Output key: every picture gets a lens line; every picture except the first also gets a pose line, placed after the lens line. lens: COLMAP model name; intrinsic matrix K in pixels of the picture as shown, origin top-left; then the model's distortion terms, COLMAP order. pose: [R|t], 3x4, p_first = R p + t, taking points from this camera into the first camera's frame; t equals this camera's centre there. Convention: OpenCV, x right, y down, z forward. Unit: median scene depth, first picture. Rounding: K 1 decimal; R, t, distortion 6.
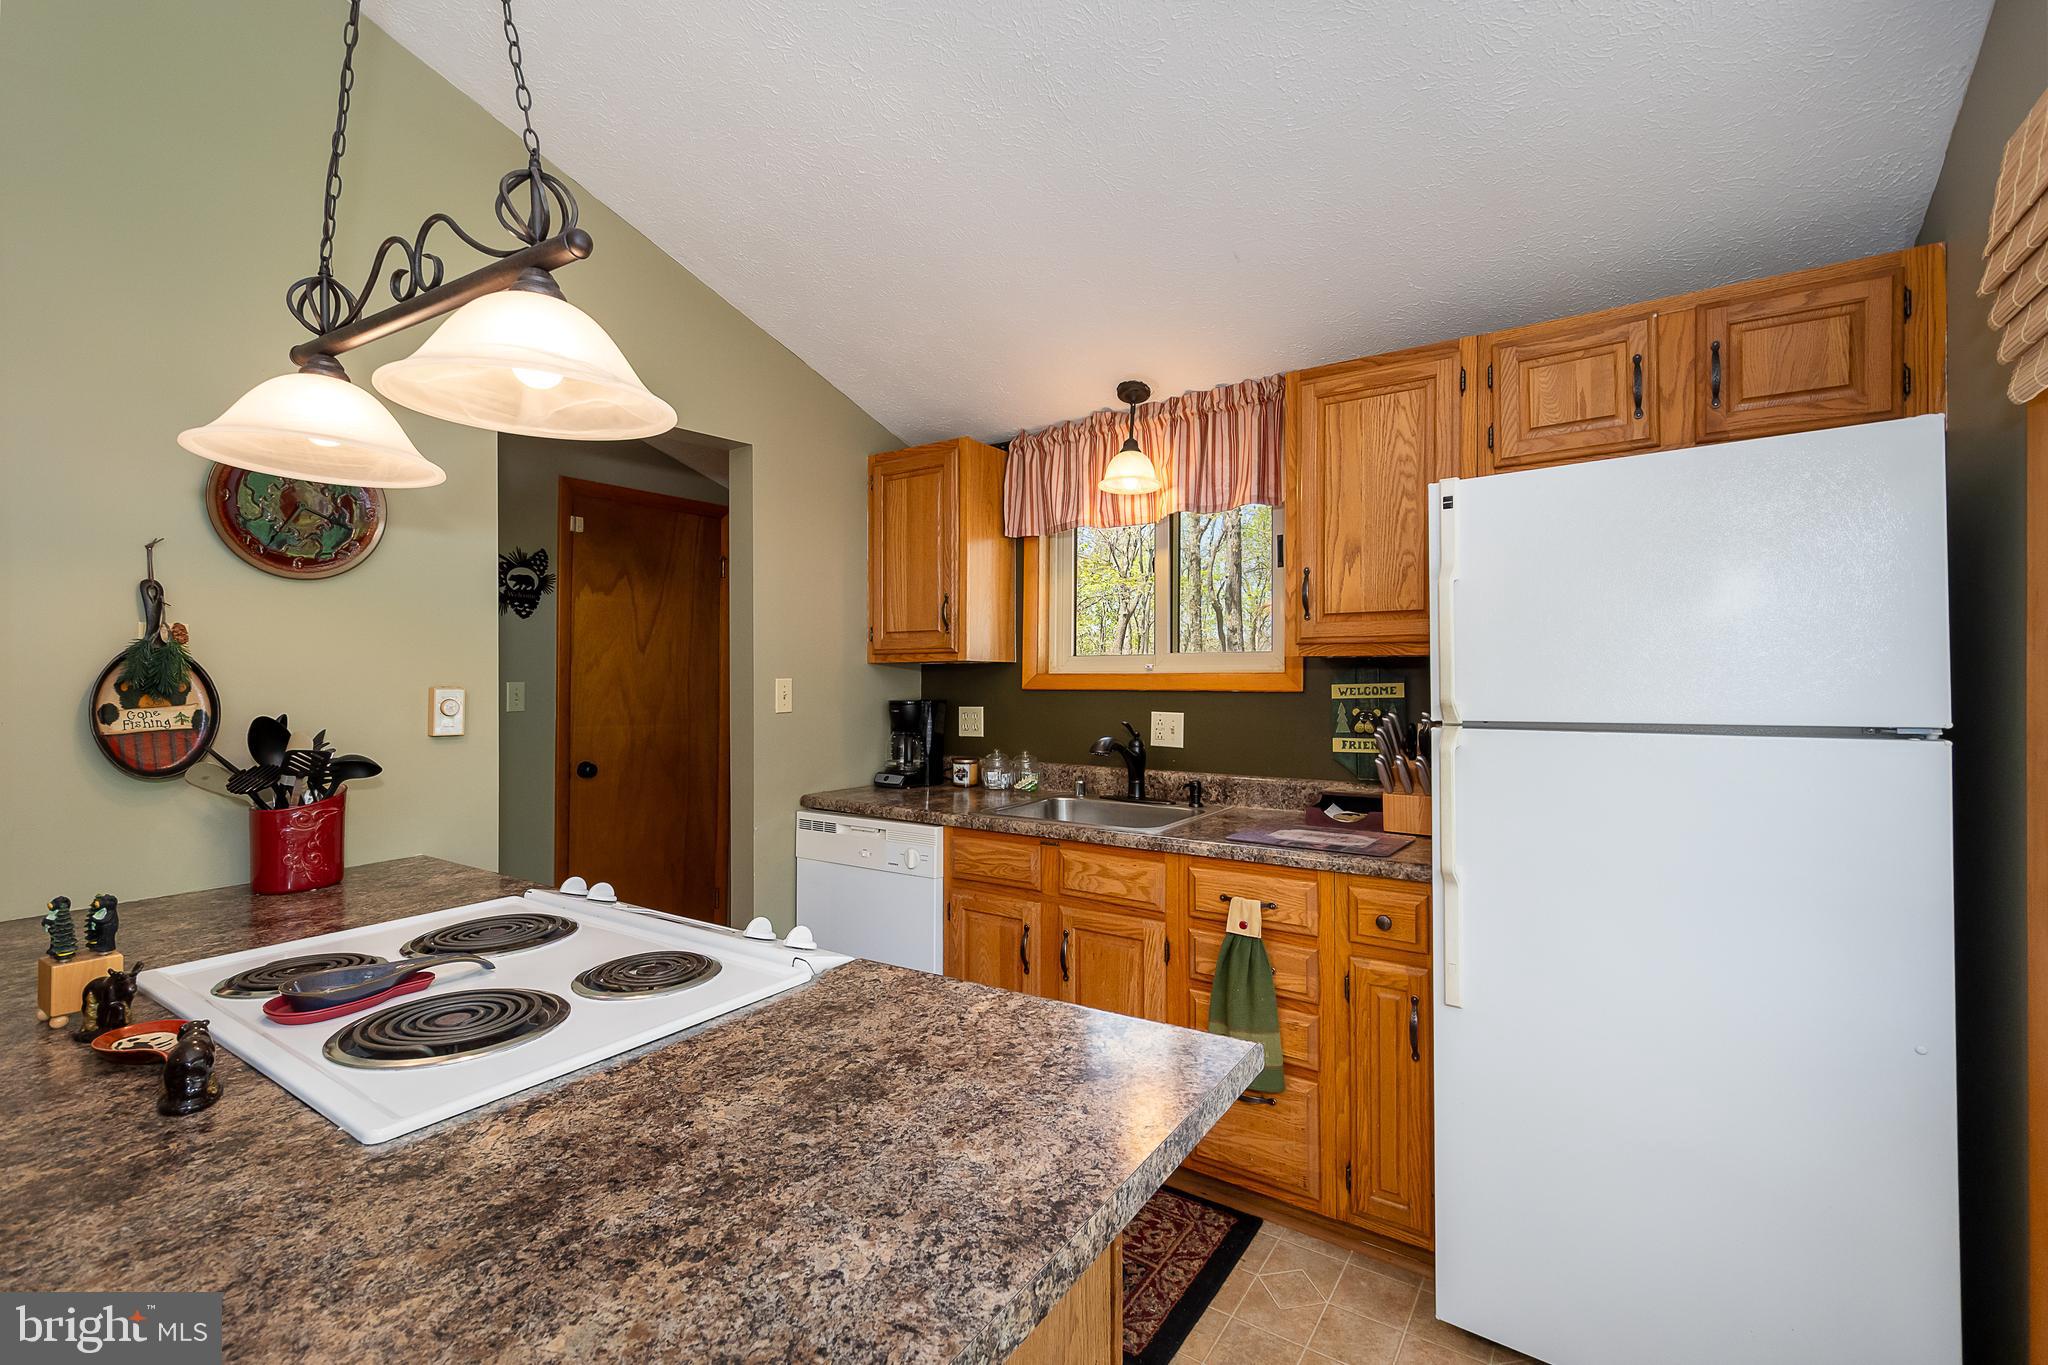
lens RADIAL K [[901.9, 0, 1000.2], [0, 901.9, 682.8], [0, 0, 1]] dist [0.024582, -0.014404]
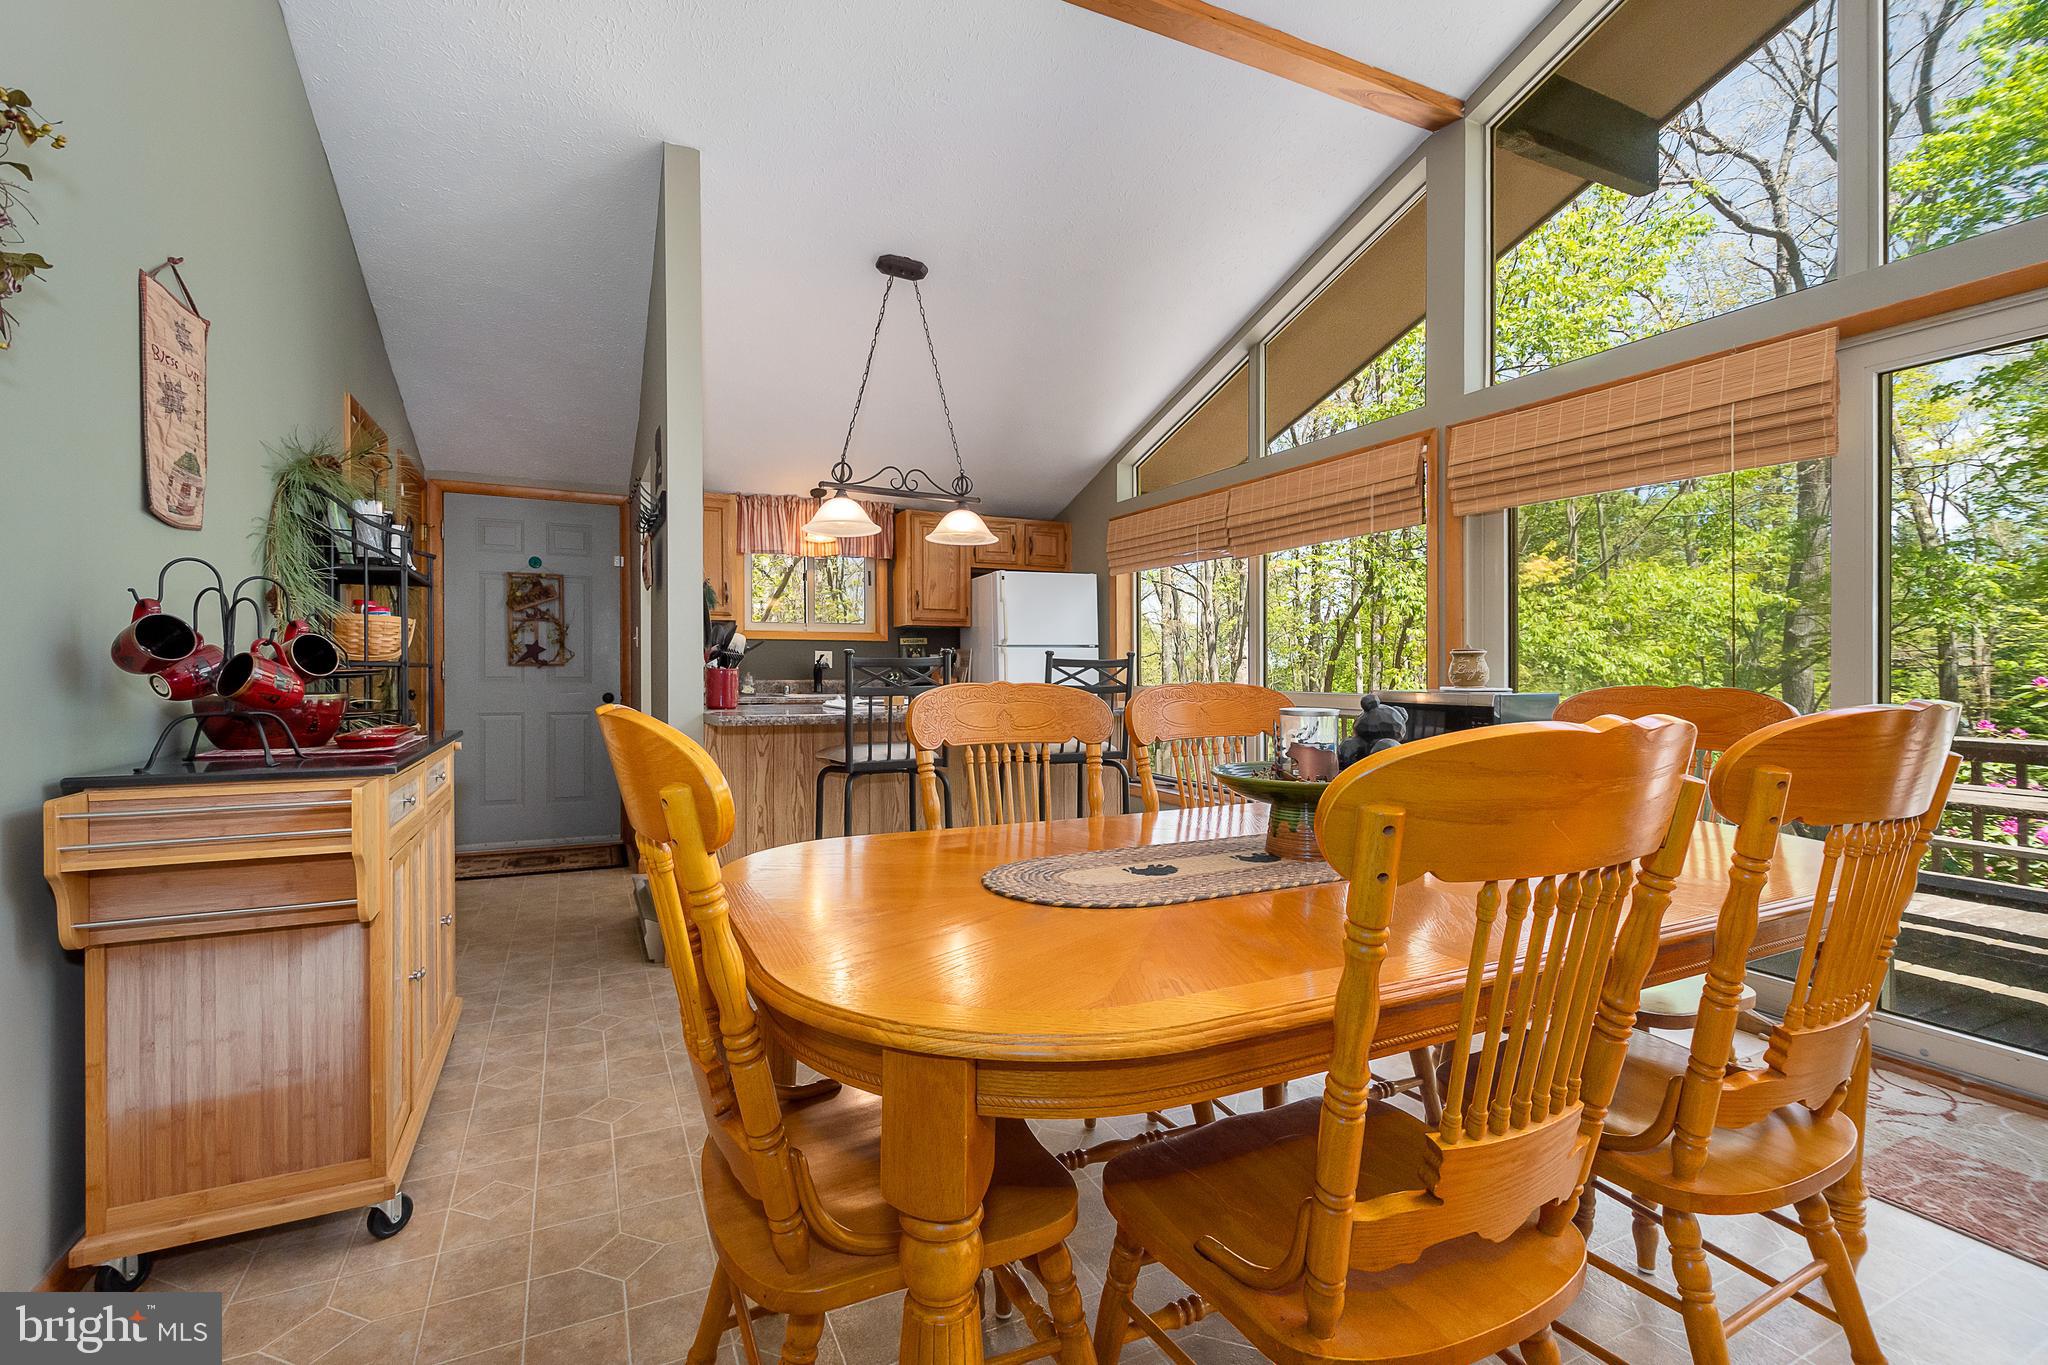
lens RADIAL K [[906.5, 0, 1015.1], [0, 906.5, 655.5], [0, 0, 1]] dist [0.021213, 0.000148]
pose [[0.491953, 0.021958, 0.870345, -1.546496], [0.005557, 0.999582, -0.028360, 0.115100], [-0.870604, 0.018789, 0.491625, -0.422263]]
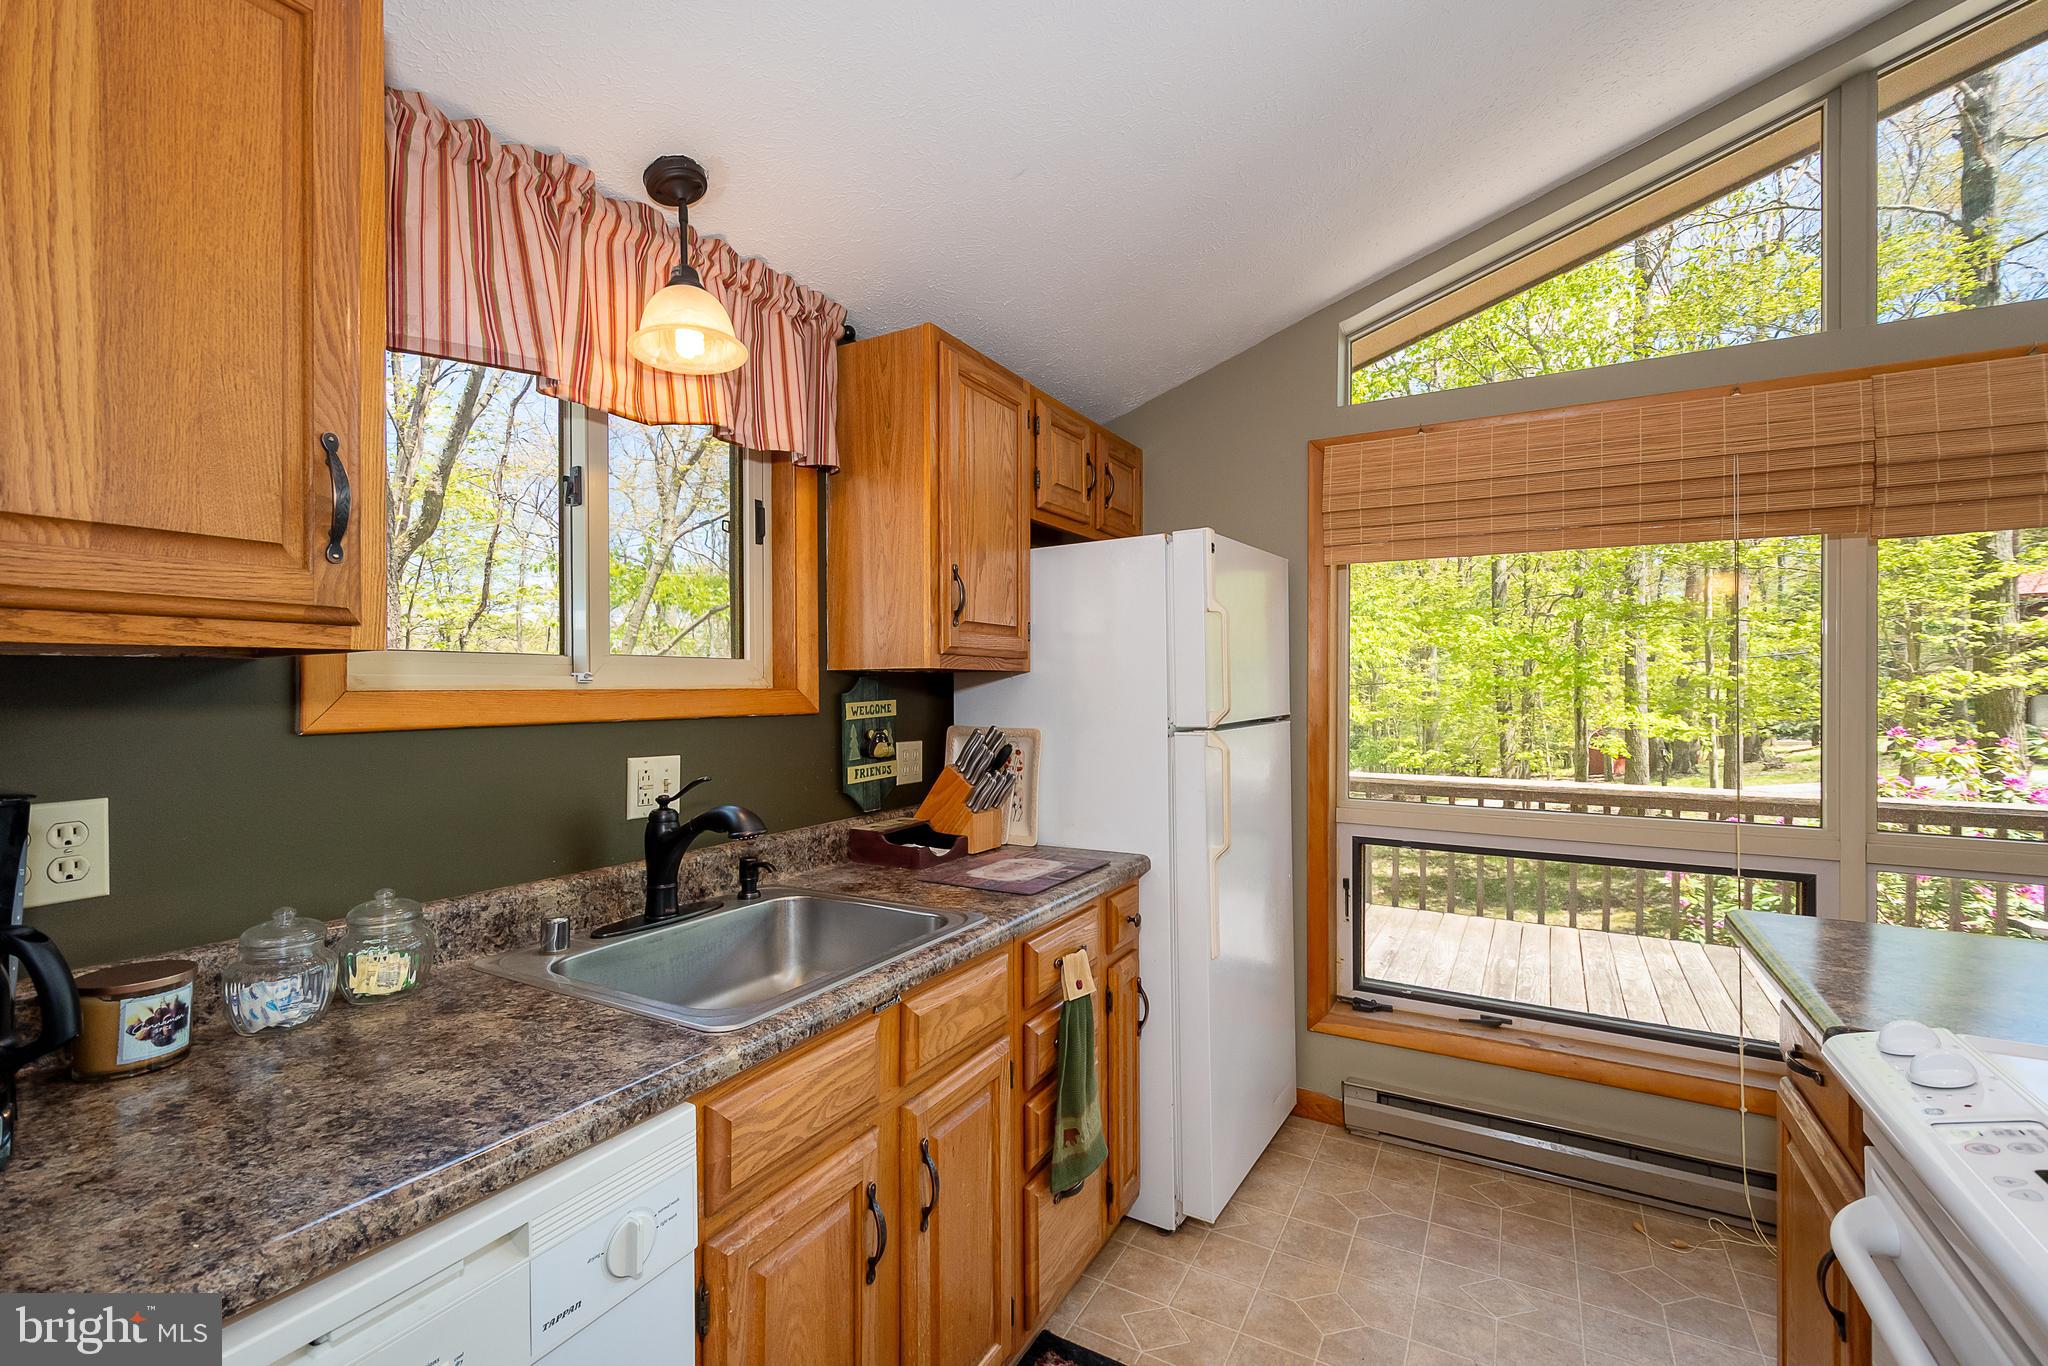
lens RADIAL K [[882.2, 0, 996.2], [0, 882.2, 694.8], [0, 0, 1]] dist [-0.000500, -0.000449]
pose [[-0.078687, -0.003594, 0.996893, -0.450108], [0.014570, 0.999883, 0.004754, -0.007412], [-0.996793, 0.014898, -0.078626, 0.932725]]
